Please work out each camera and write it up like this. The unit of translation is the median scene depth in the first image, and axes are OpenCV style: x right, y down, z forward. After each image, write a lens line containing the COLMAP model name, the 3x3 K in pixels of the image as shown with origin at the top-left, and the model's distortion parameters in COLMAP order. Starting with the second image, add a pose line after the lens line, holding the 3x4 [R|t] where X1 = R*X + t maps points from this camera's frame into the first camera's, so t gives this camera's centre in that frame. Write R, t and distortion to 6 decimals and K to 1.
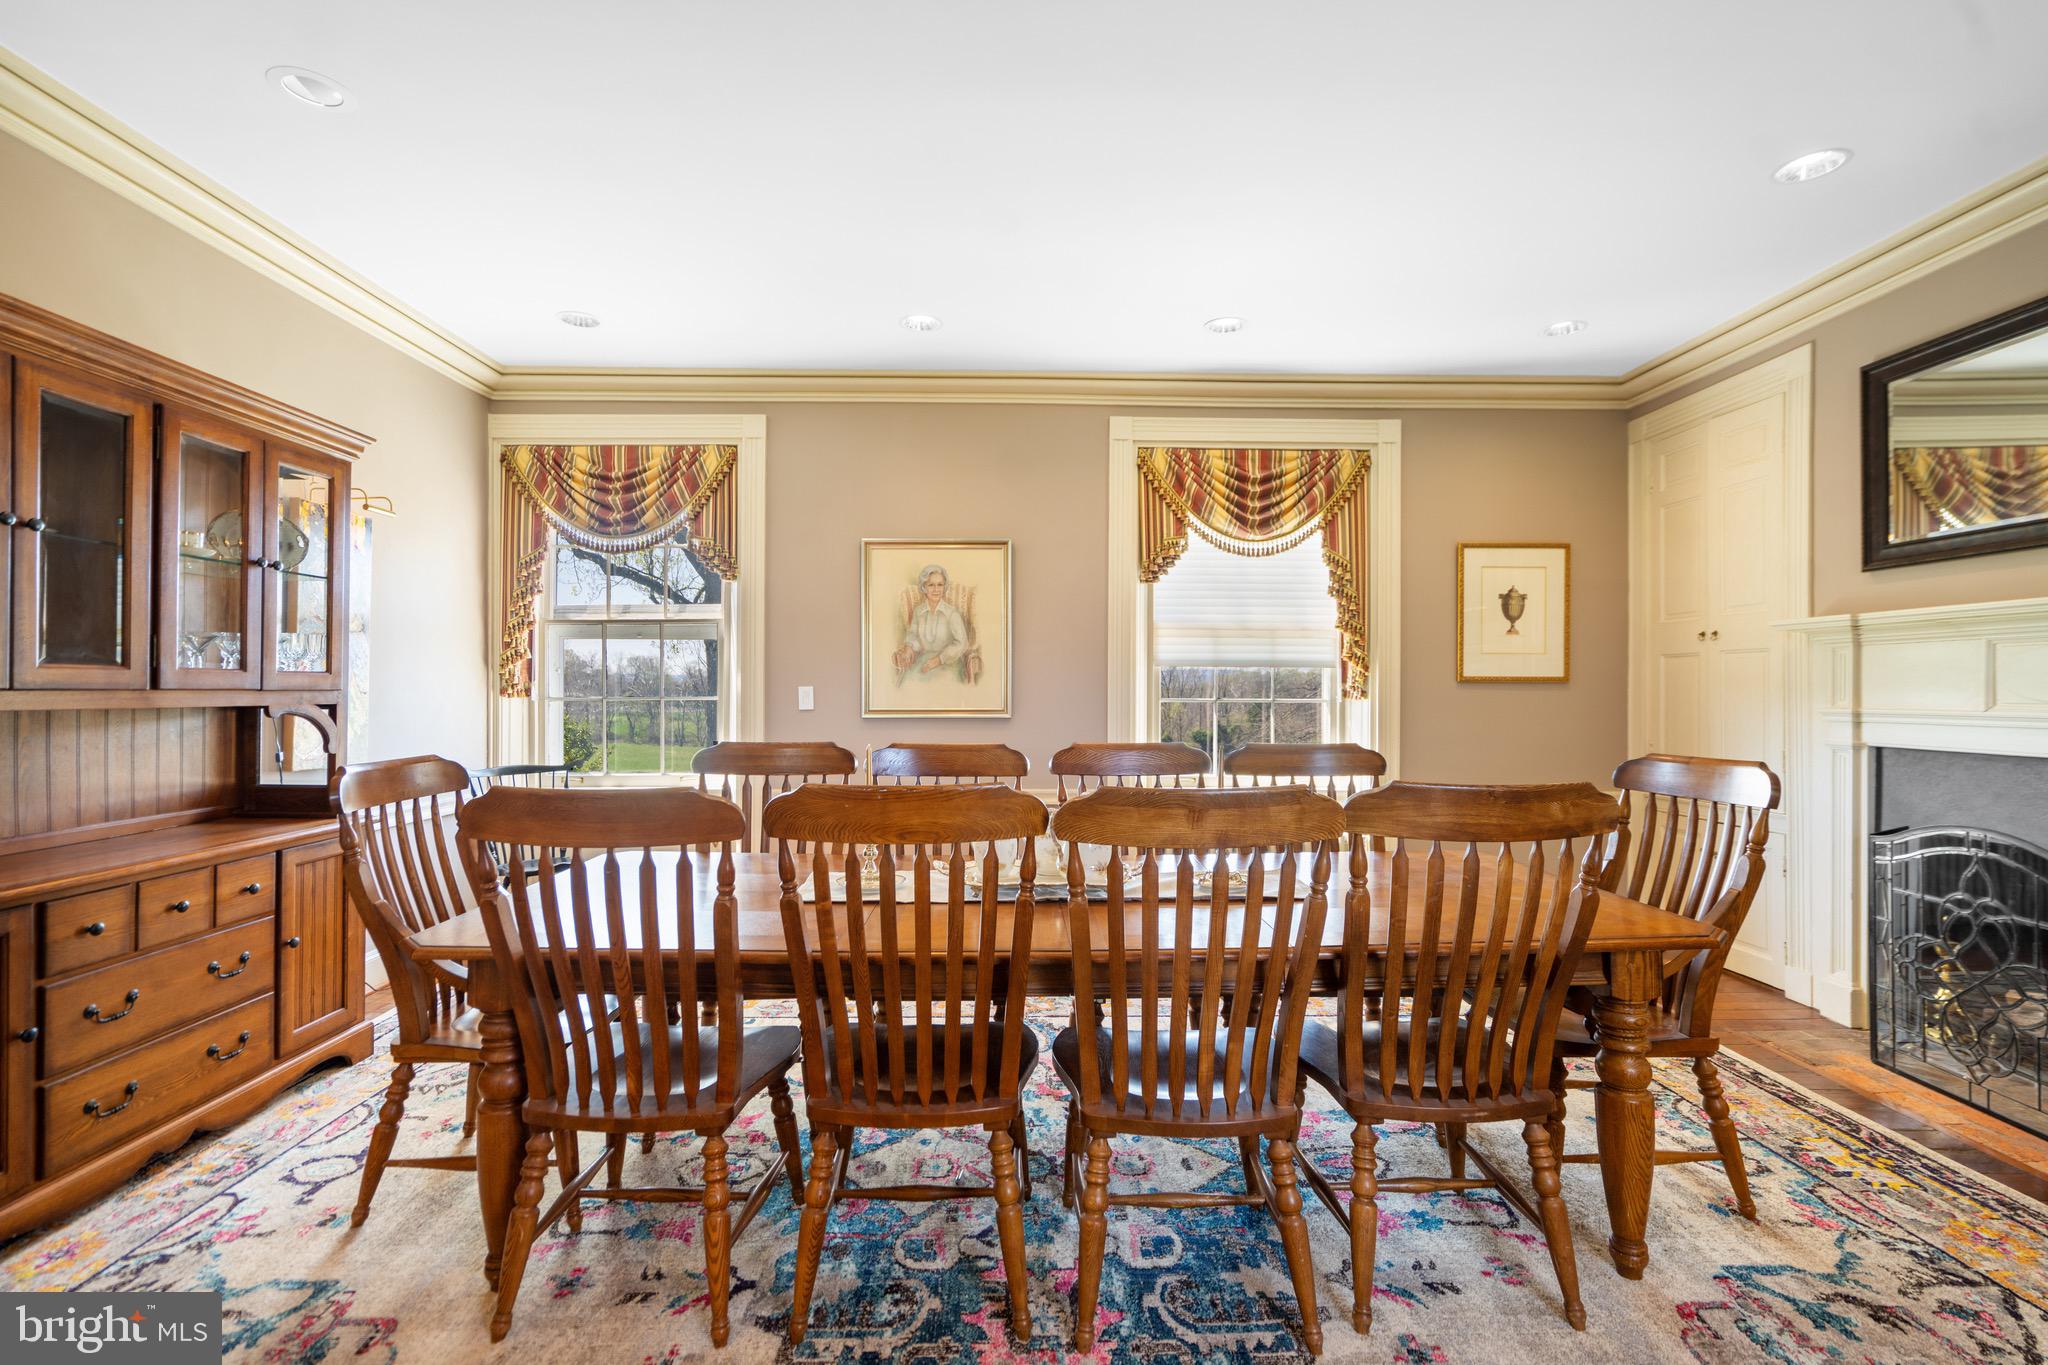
lens RADIAL K [[925.4, 0, 1011.8], [0, 925.4, 687.7], [0, 0, 1]] dist [-0.000385, 0.001415]
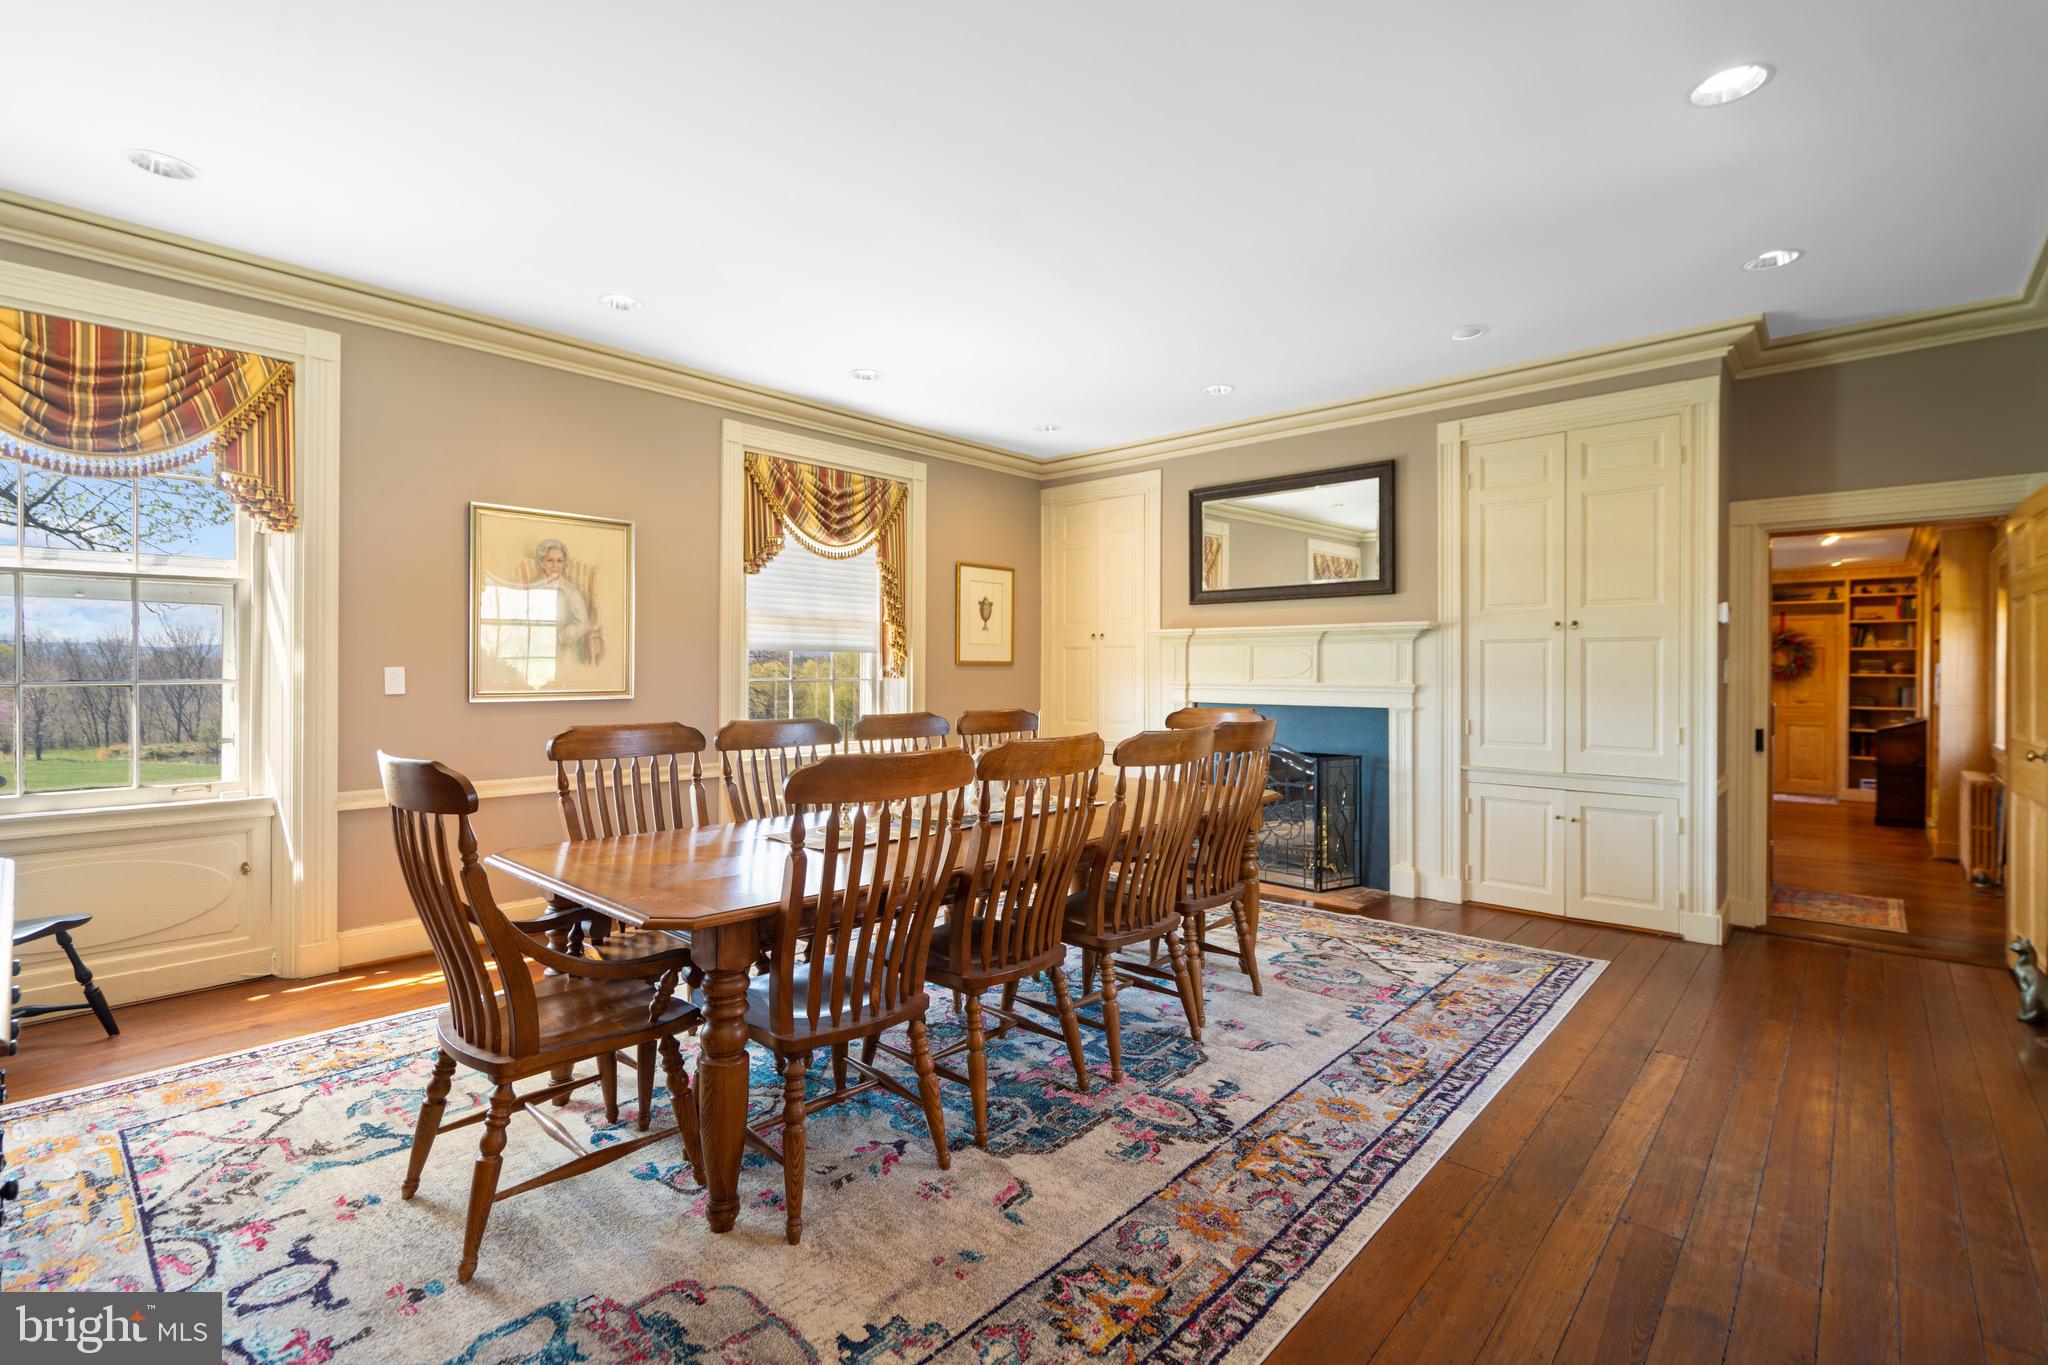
lens RADIAL K [[915.7, 0, 1019.9], [0, 915.7, 671.0], [0, 0, 1]] dist [-0.000253, 0.000092]
pose [[0.693647, -0.000870, 0.720314, -0.426317], [-0.002521, 0.999990, 0.003636, -0.002230], [-0.720310, -0.004338, 0.693638, 0.006433]]
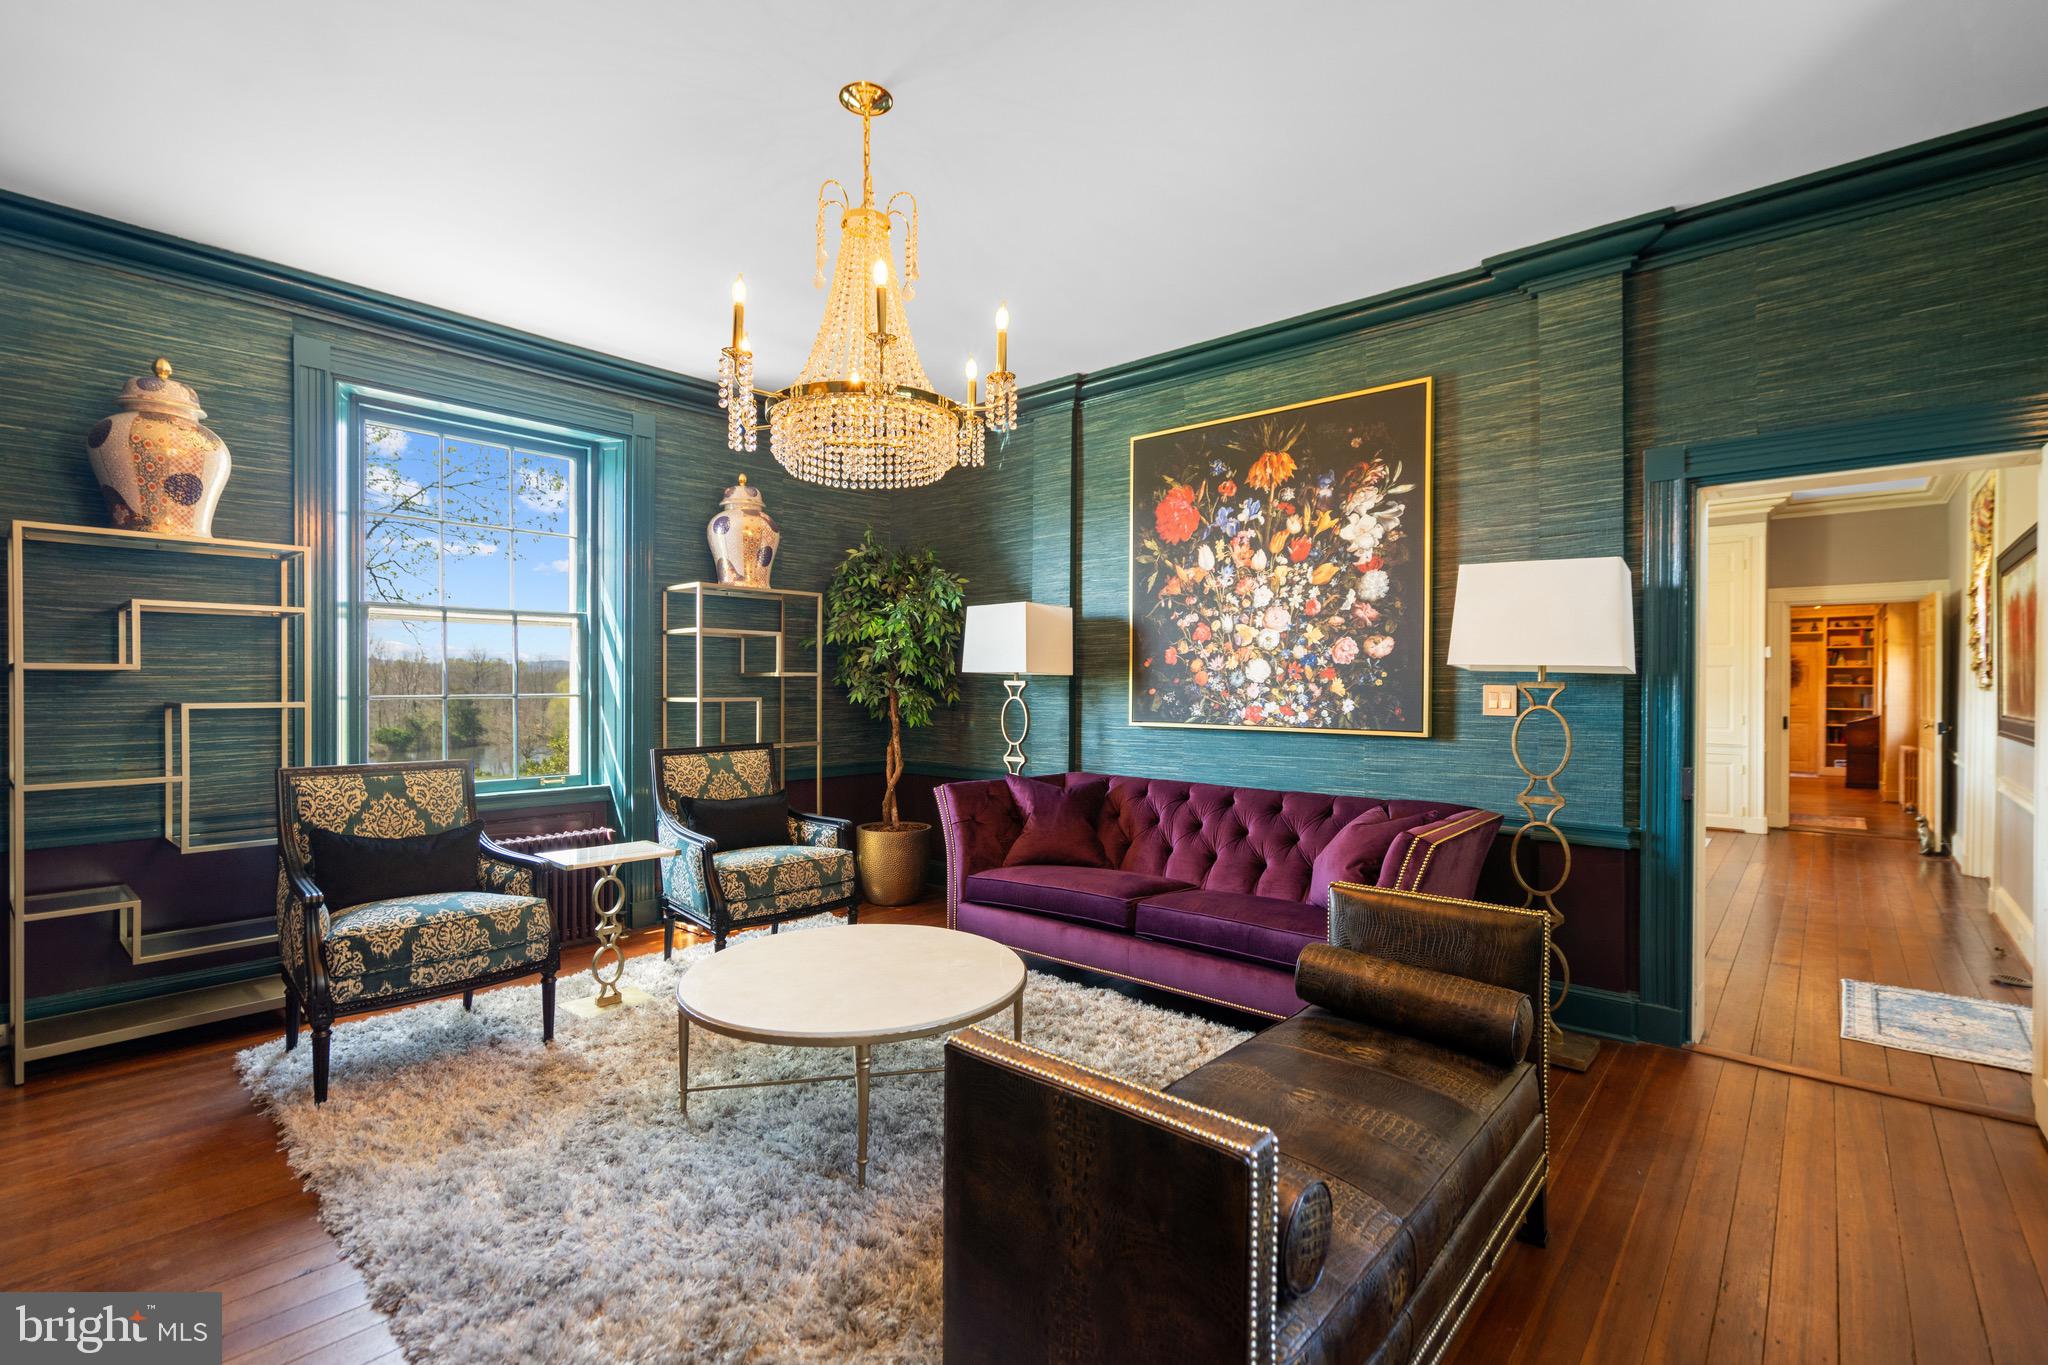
lens RADIAL K [[925.4, 0, 1011.8], [0, 925.4, 687.7], [0, 0, 1]] dist [-0.000385, 0.001415]
pose [[0.676684, -0.006519, 0.736245, -0.727648], [0.000649, 0.999966, 0.008258, -0.004192], [-0.736274, -0.005110, 0.676665, 0.006626]]
